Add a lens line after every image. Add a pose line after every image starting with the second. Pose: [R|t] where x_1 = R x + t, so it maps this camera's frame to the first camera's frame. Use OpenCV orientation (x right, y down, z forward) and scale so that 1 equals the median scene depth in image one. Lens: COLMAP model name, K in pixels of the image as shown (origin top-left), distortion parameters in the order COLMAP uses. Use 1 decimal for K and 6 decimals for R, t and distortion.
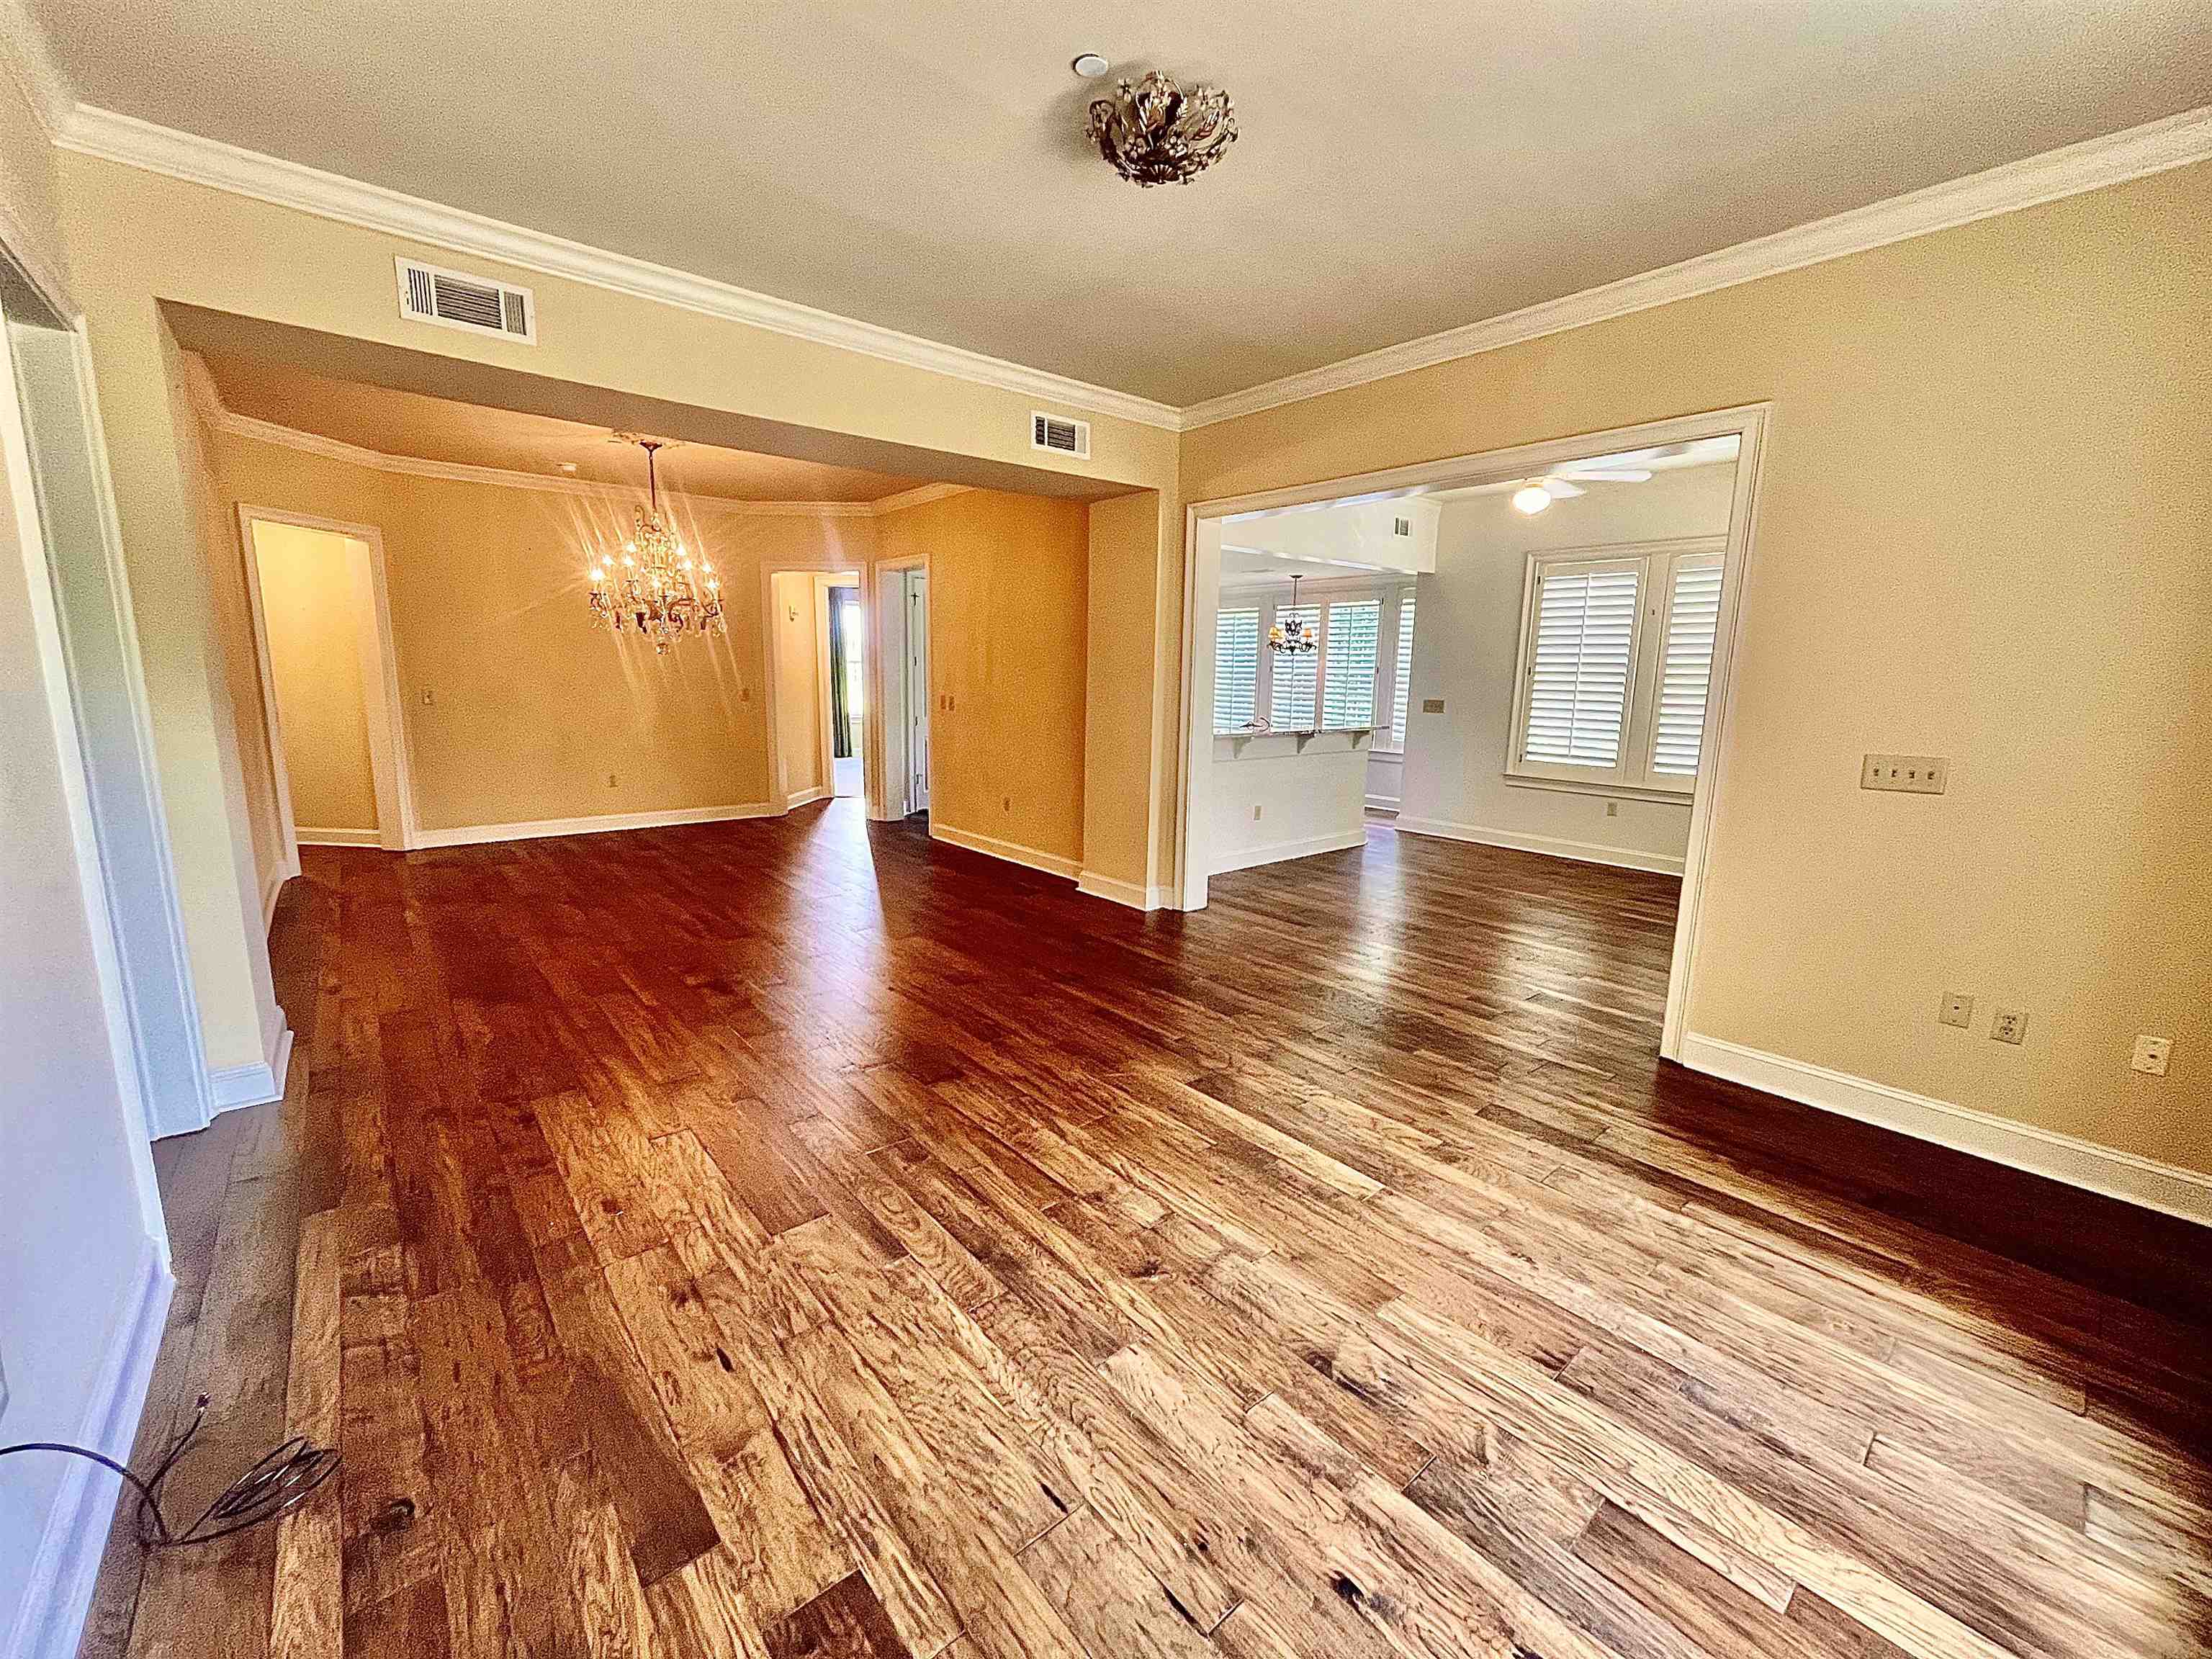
lens RADIAL K [[892.5, 0, 1105.8], [0, 892.5, 824.6], [0, 0, 1]] dist [-0.002239, 0.000132]
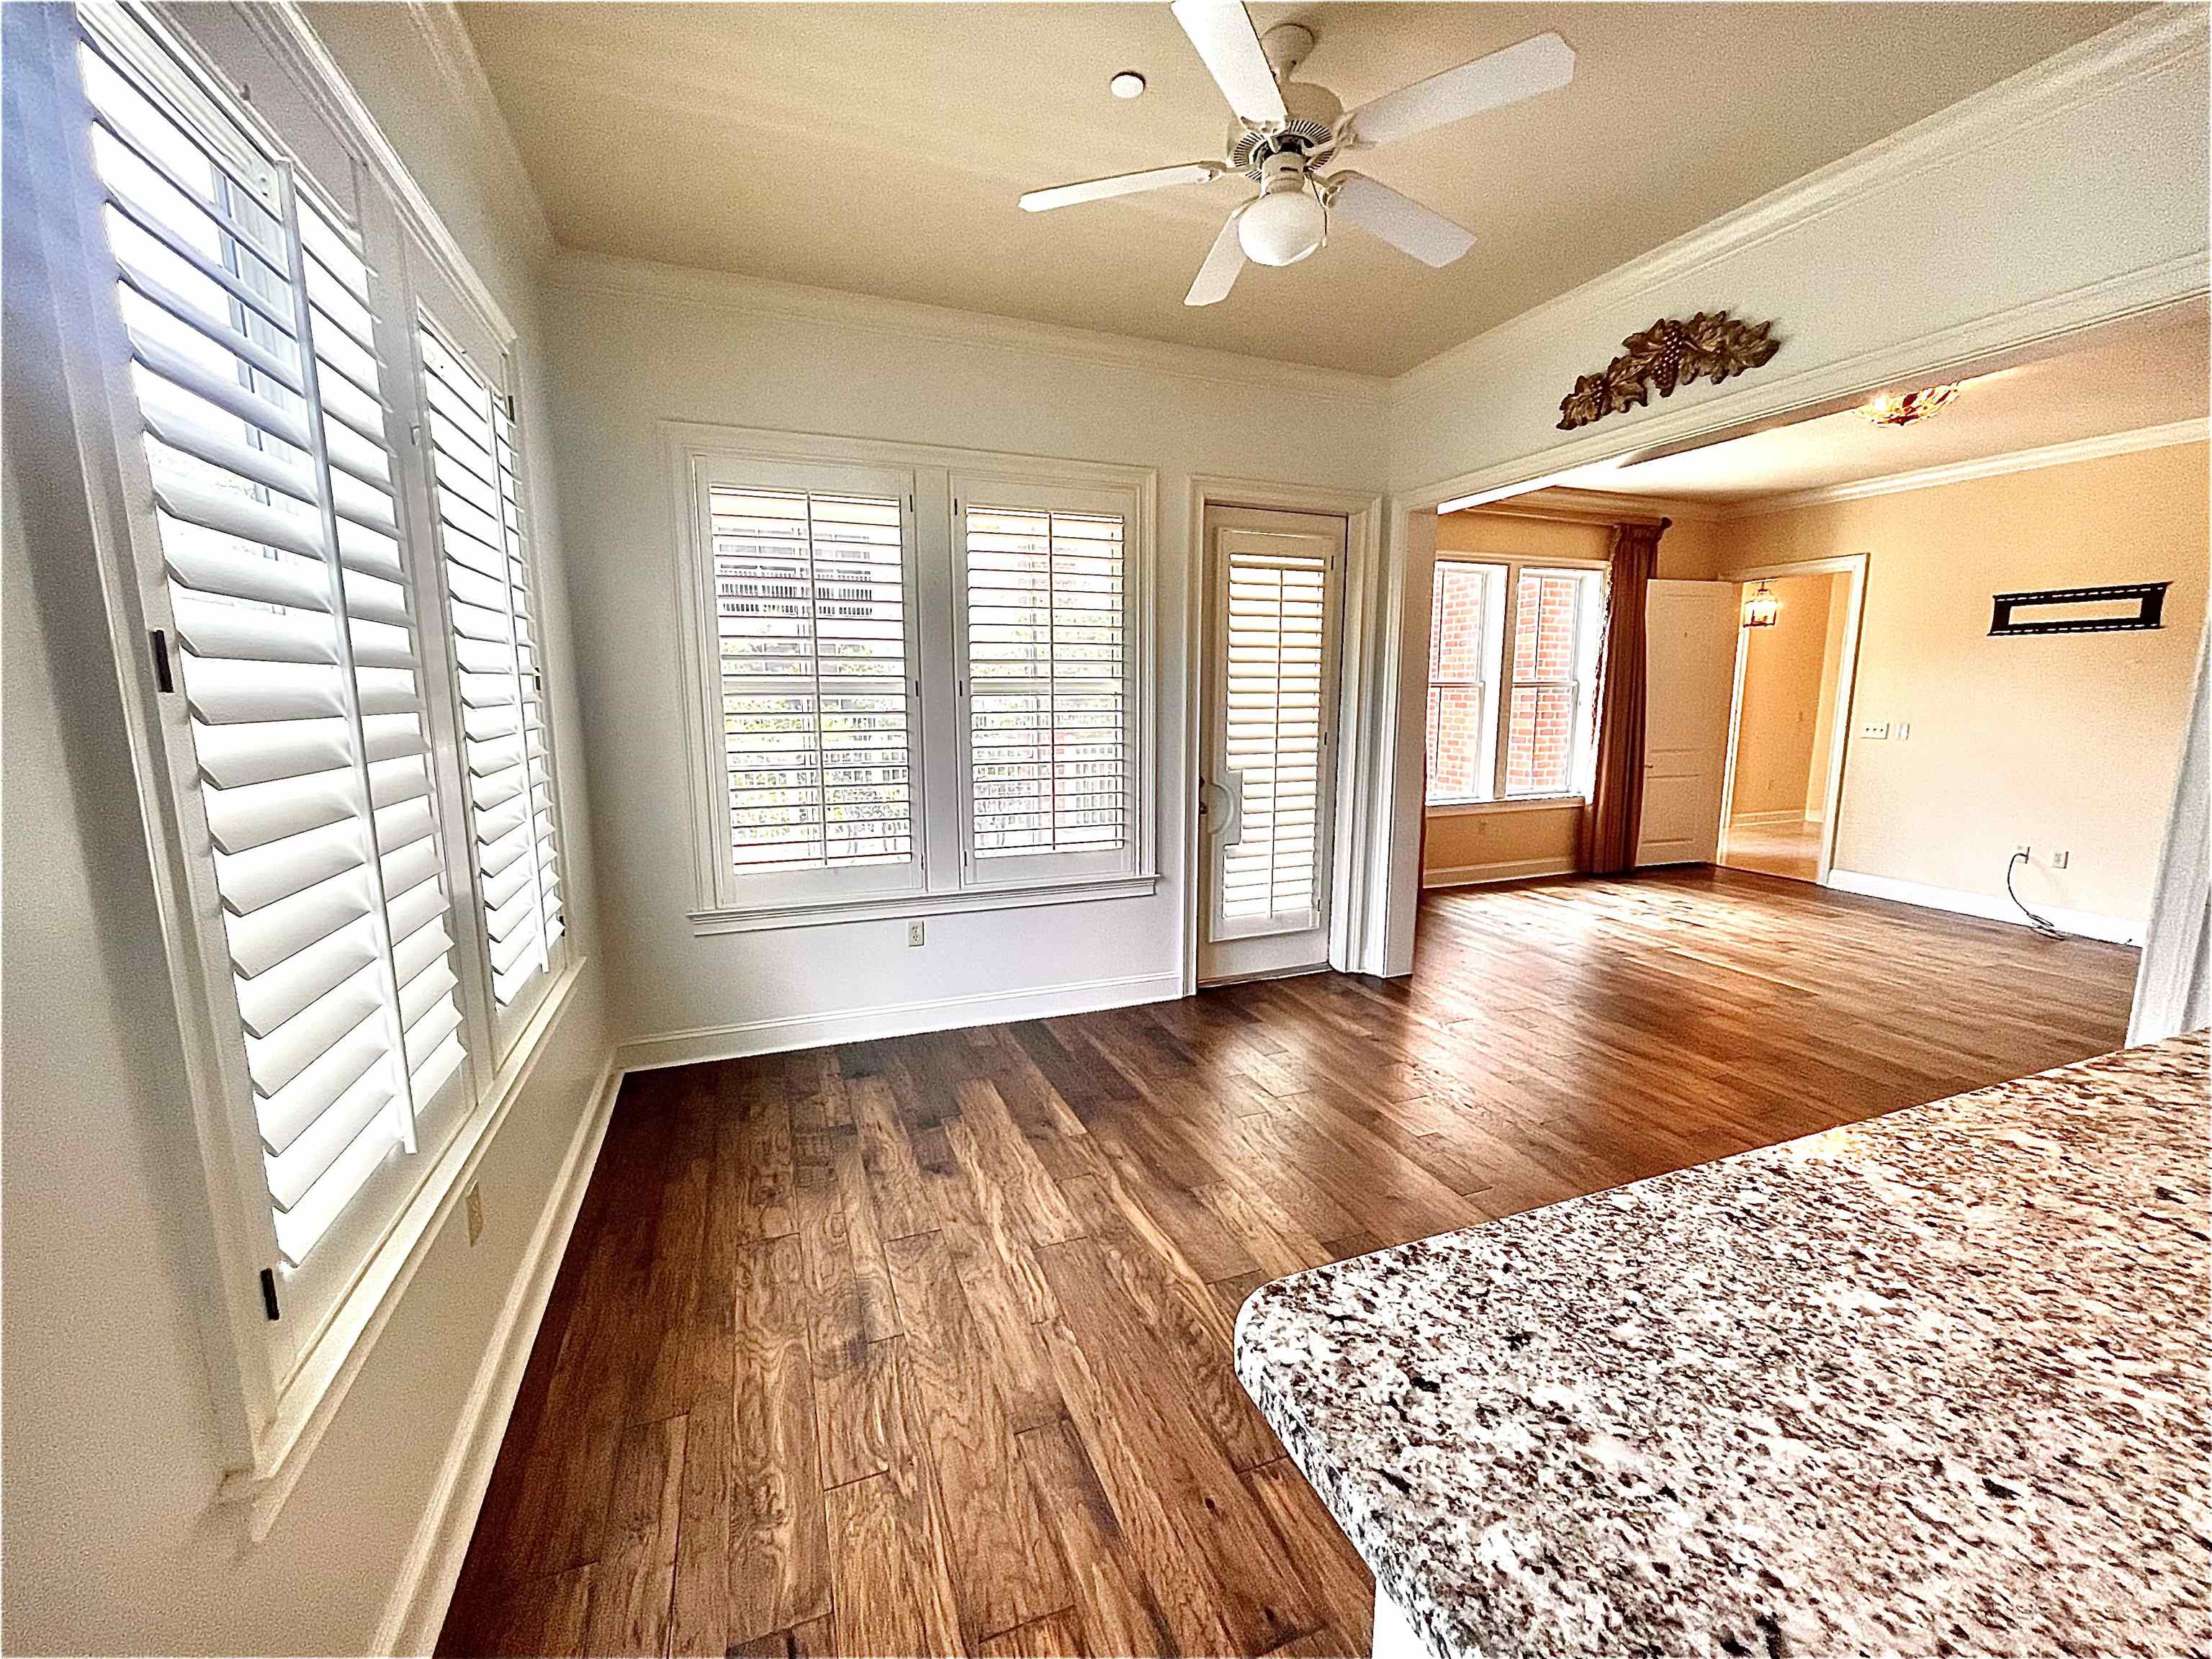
lens RADIAL K [[892.5, 0, 1106.3], [0, 892.5, 828.7], [0, 0, 1]] dist [-0.002239, 0.000132]
pose [[-0.948987, -0.062560, 0.309047, 0.317741], [0.041240, 0.947076, 0.318350, -0.187934], [-0.312607, 0.314855, -0.896183, 1.098786]]
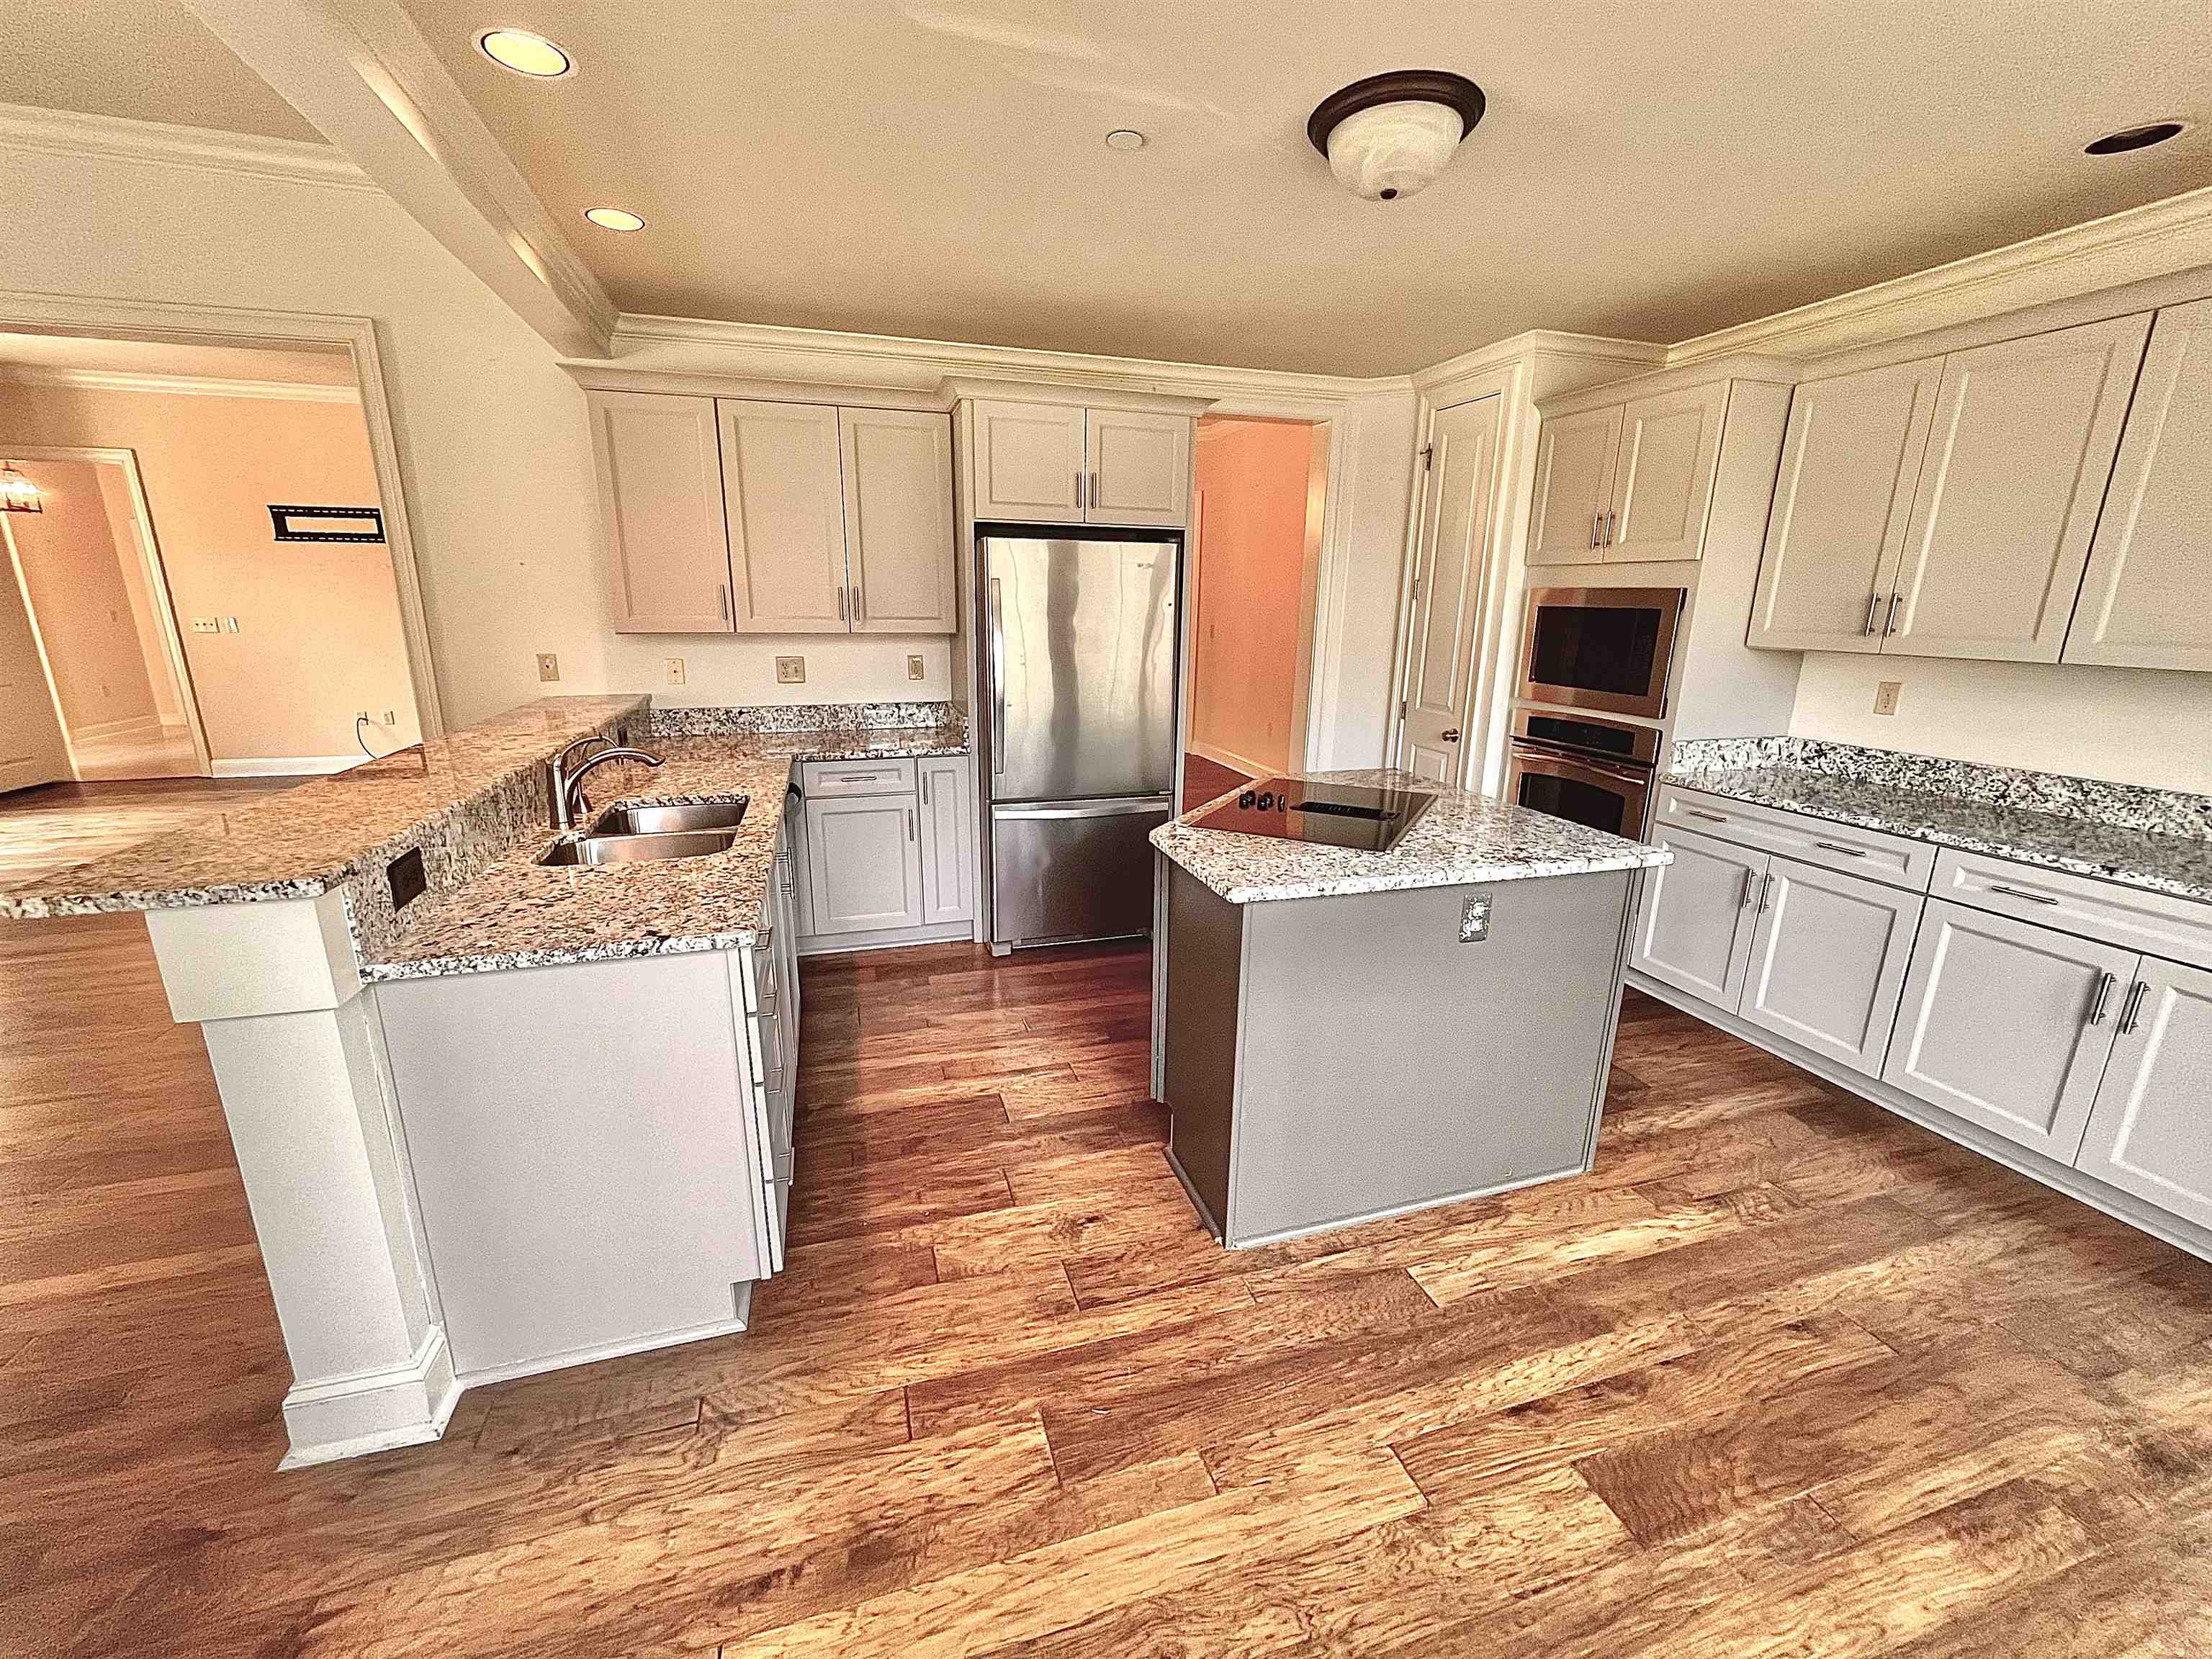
lens RADIAL K [[892.5, 0, 1105.8], [0, 892.5, 829.9], [0, 0, 1]] dist [-0.002239, 0.000132]
pose [[-0.387672, 0.214377, -0.896523, 0.396064], [-0.174603, 0.937897, 0.299771, -0.213663], [0.905110, 0.272748, -0.326165, 1.269676]]
